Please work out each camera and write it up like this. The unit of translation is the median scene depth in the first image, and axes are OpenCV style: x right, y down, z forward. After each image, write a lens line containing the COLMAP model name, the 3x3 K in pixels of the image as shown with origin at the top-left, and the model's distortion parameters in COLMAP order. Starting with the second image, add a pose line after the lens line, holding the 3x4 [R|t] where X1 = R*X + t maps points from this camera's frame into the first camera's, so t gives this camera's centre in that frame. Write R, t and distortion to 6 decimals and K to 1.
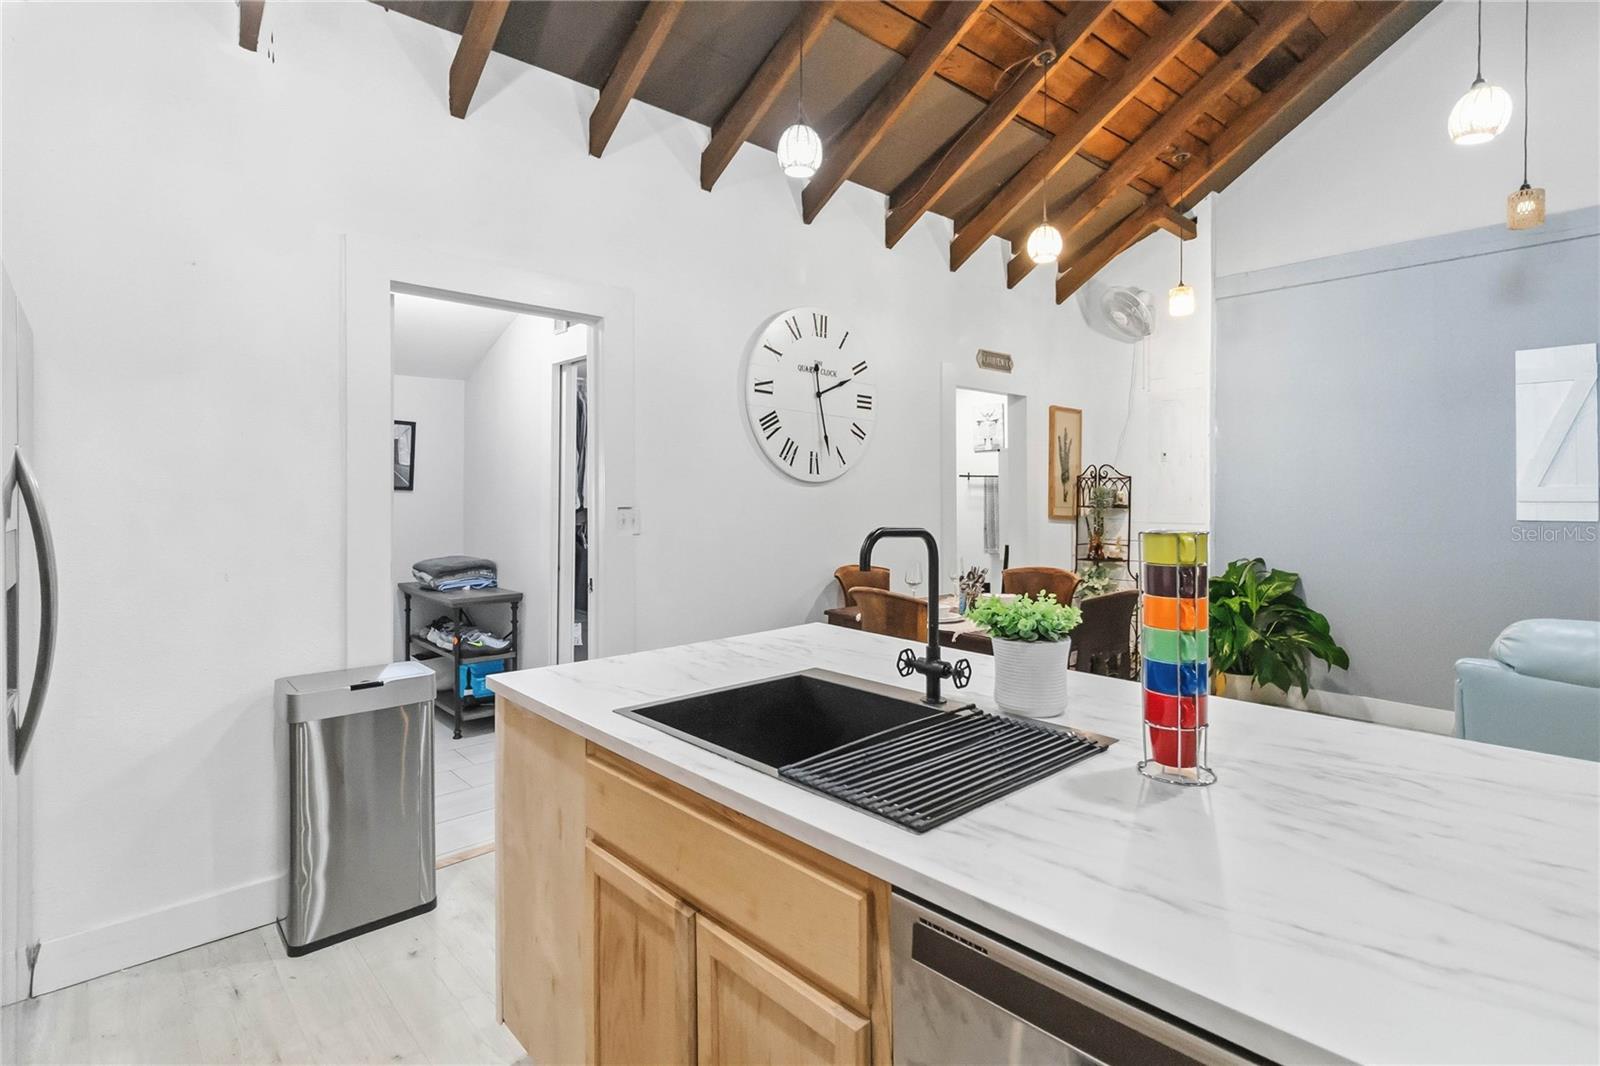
lens RADIAL K [[782.1, 0, 803.8], [0, 782.1, 488.1], [0, 0, 1]] dist [0.001705, 0.000846]
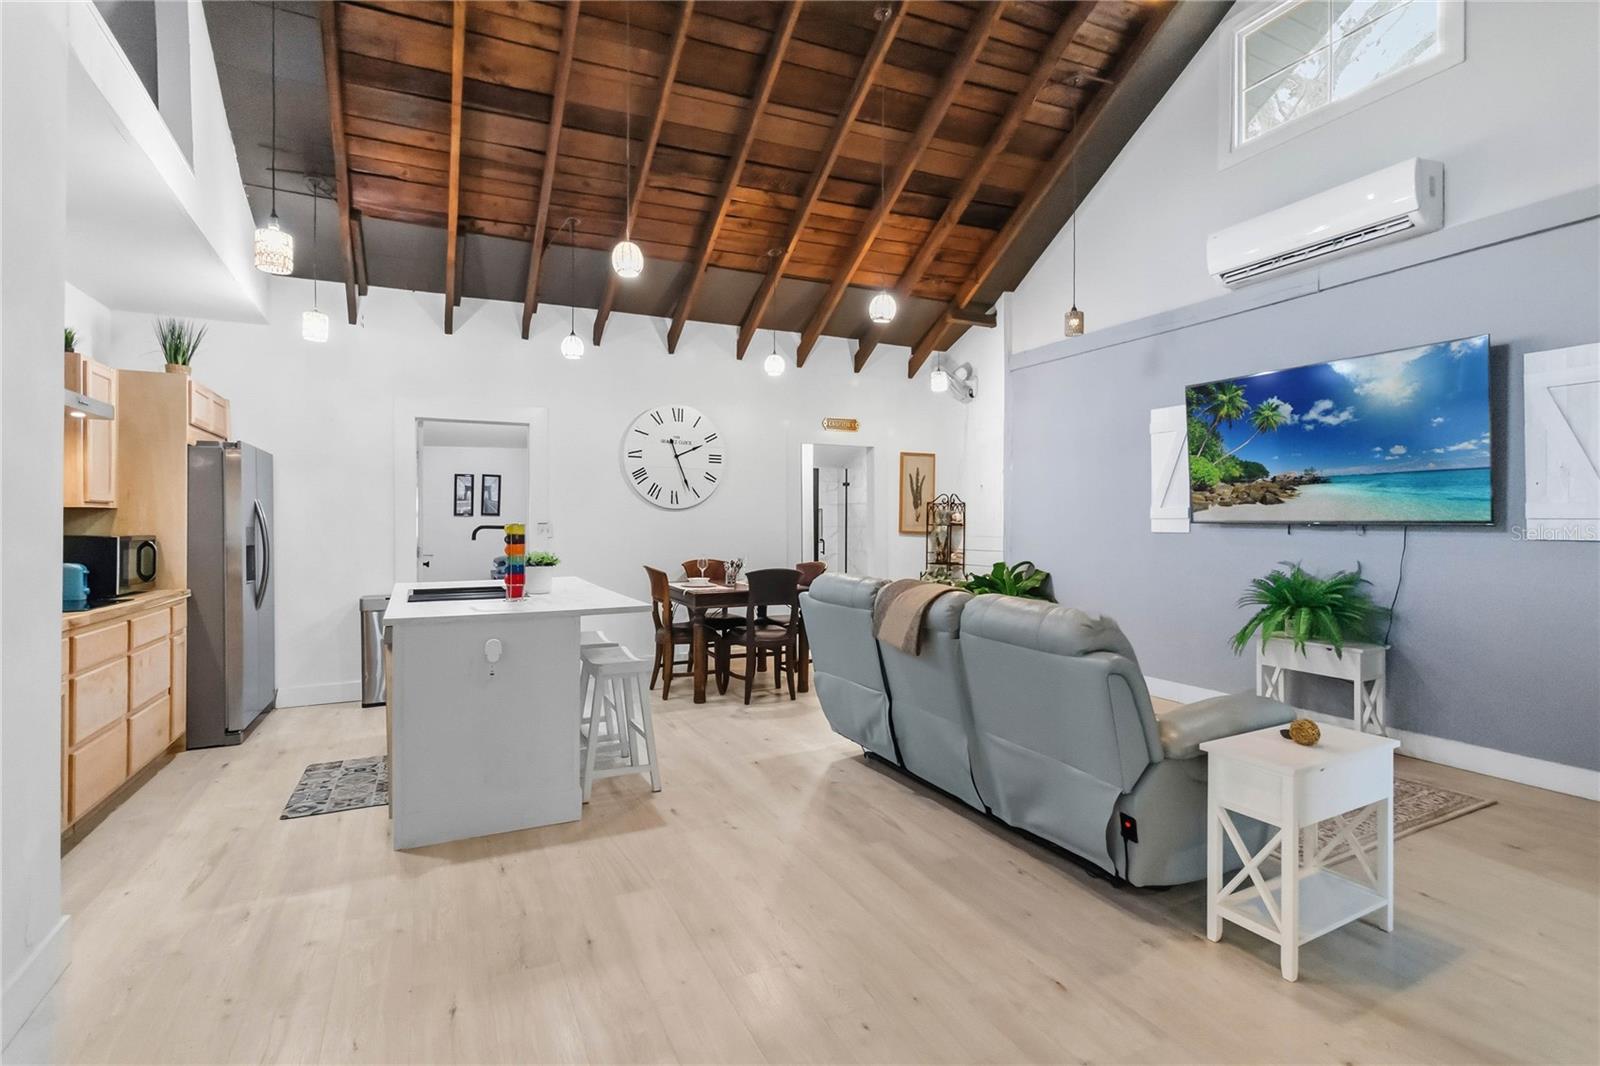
lens RADIAL K [[761.8, 0, 808.4], [0, 761.8, 522.4], [0, 0, 1]] dist [0.000783, 0.001429]
pose [[0.960034, -0.002385, -0.279872, 0.708963], [0.005350, 0.999937, 0.009833, 0.006616], [0.279831, -0.010937, 0.959987, -0.462071]]
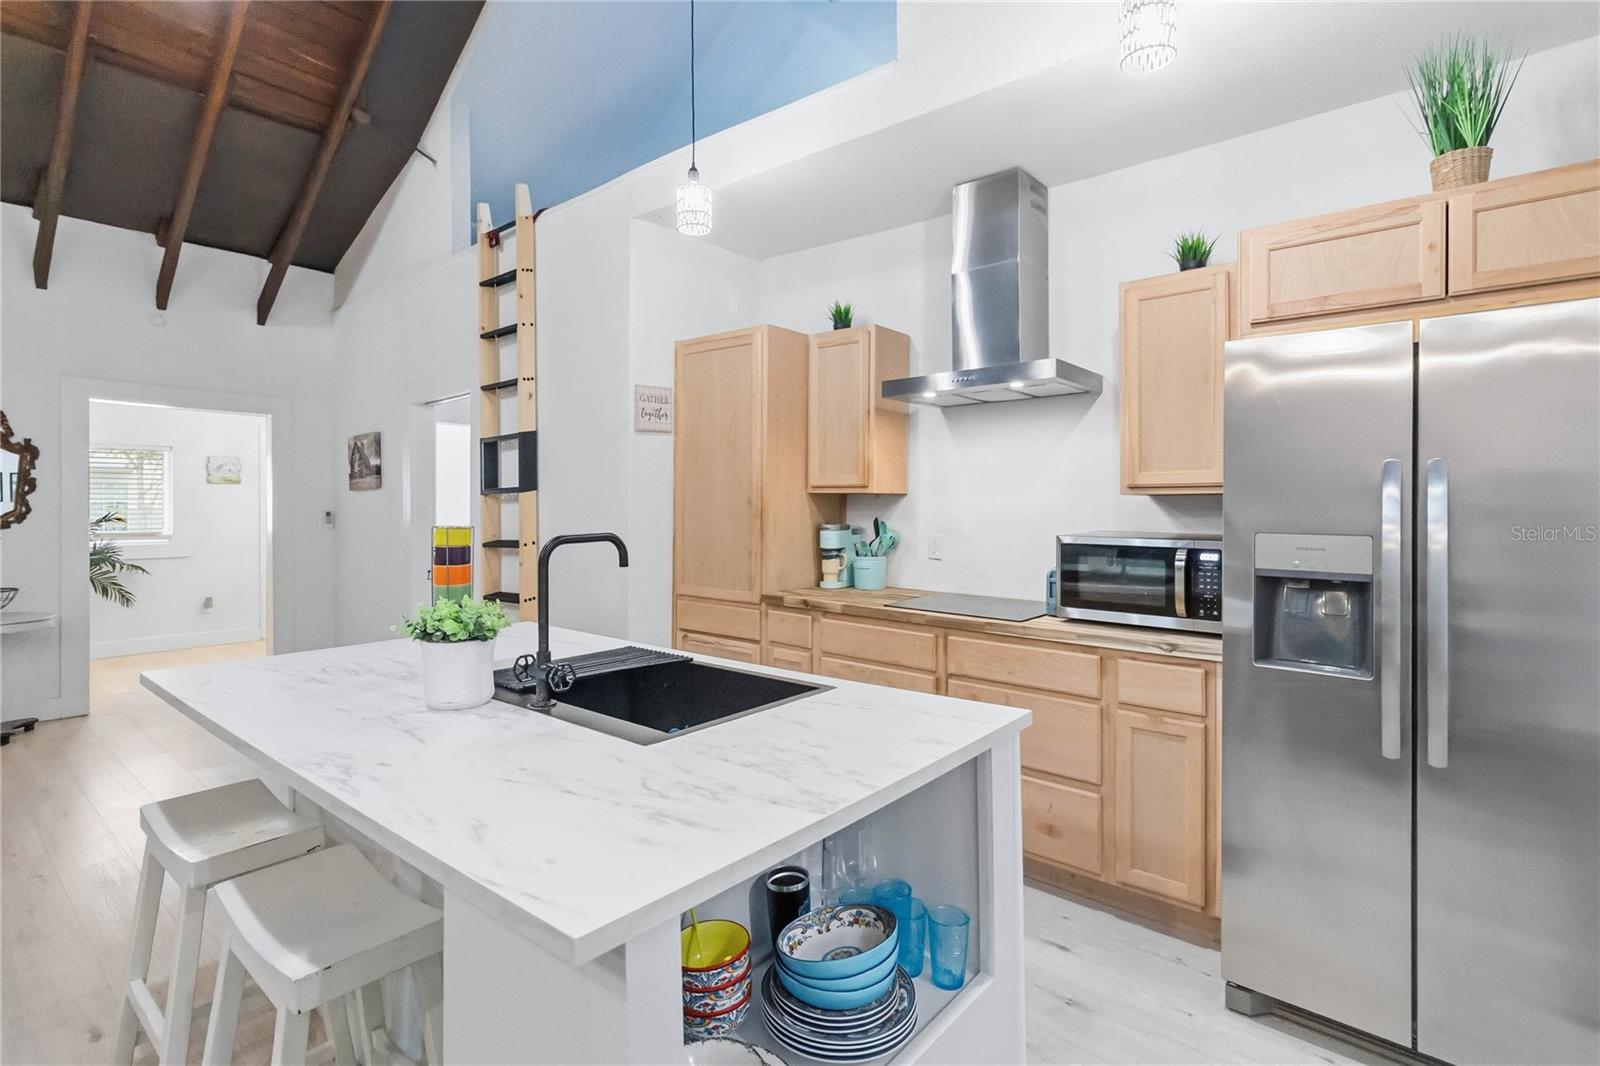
lens RADIAL K [[761.5, 0, 805.1], [0, 761.5, 517.1], [0, 0, 1]] dist [0.000776, 0.001687]
pose [[-0.993517, 0.000439, -0.113686, -0.024893], [-0.000535, 0.999963, 0.008542, 0.005897], [0.113686, 0.008548, -0.993480, 0.780409]]
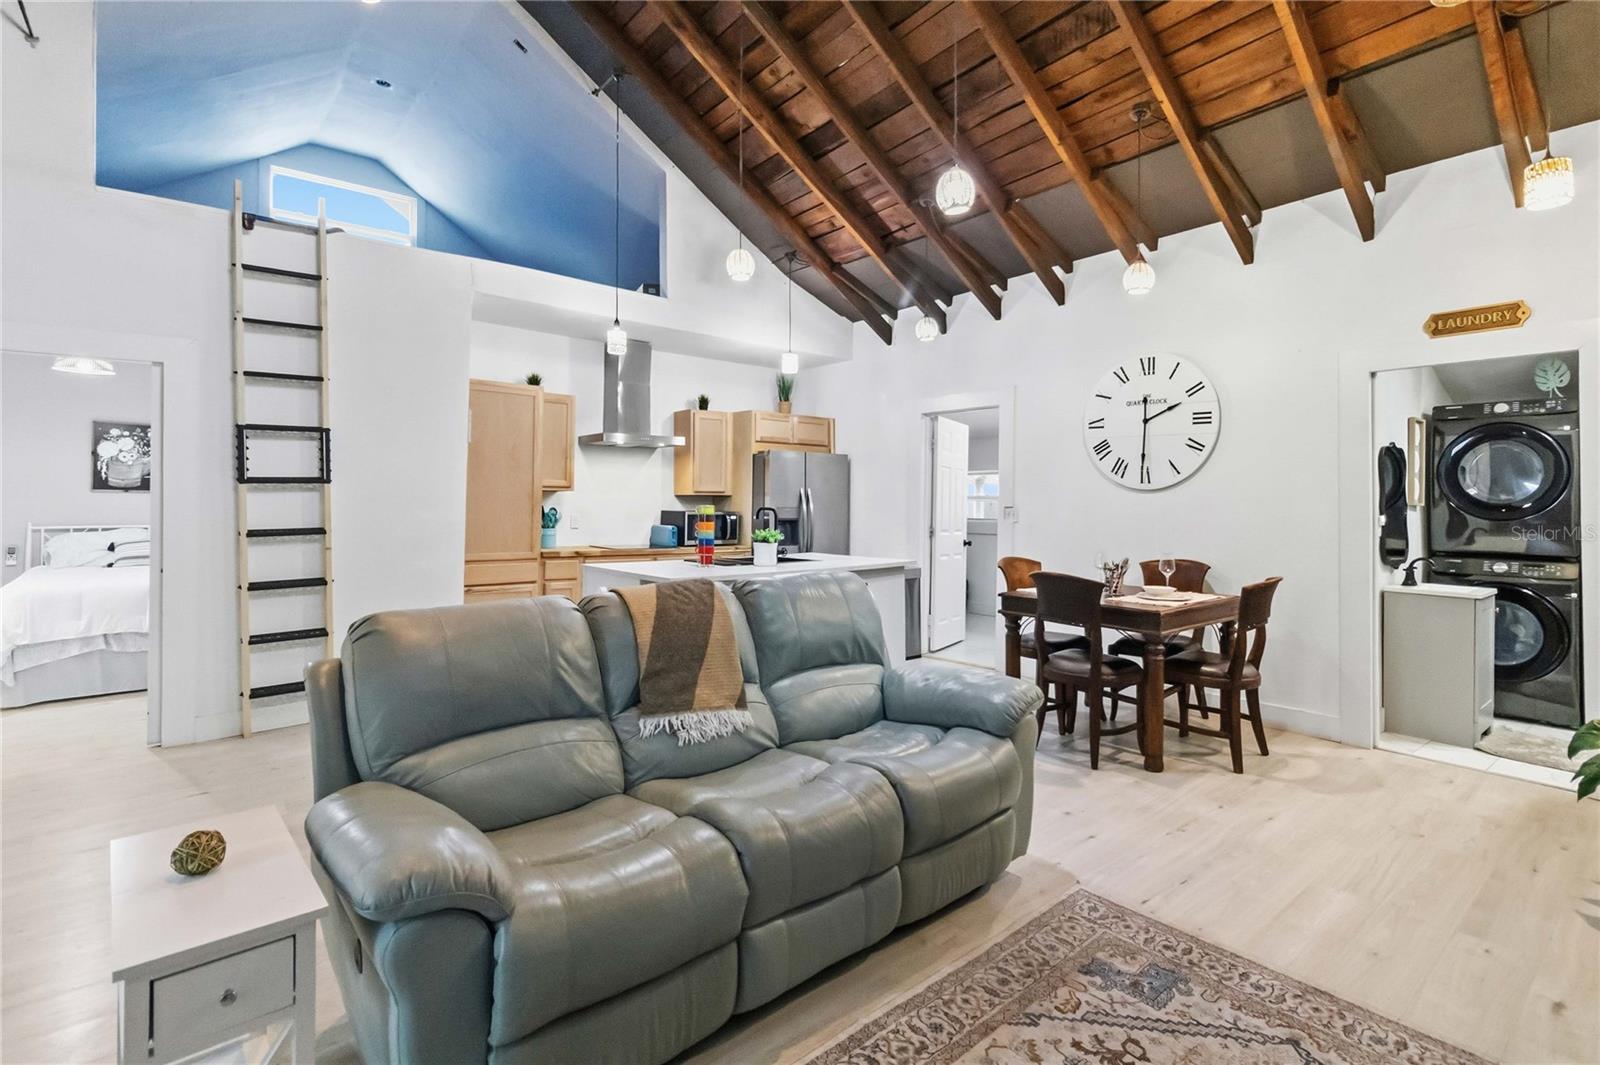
lens RADIAL K [[772.5, 0, 796.6], [0, 772.5, 501.3], [0, 0, 1]] dist [0.007213, 0.000321]
pose [[-0.060645, -0.004277, -0.998150, 1.244481], [0.002575, 0.999987, -0.004441, 0.014464], [0.998156, -0.002839, -0.060634, 0.485236]]
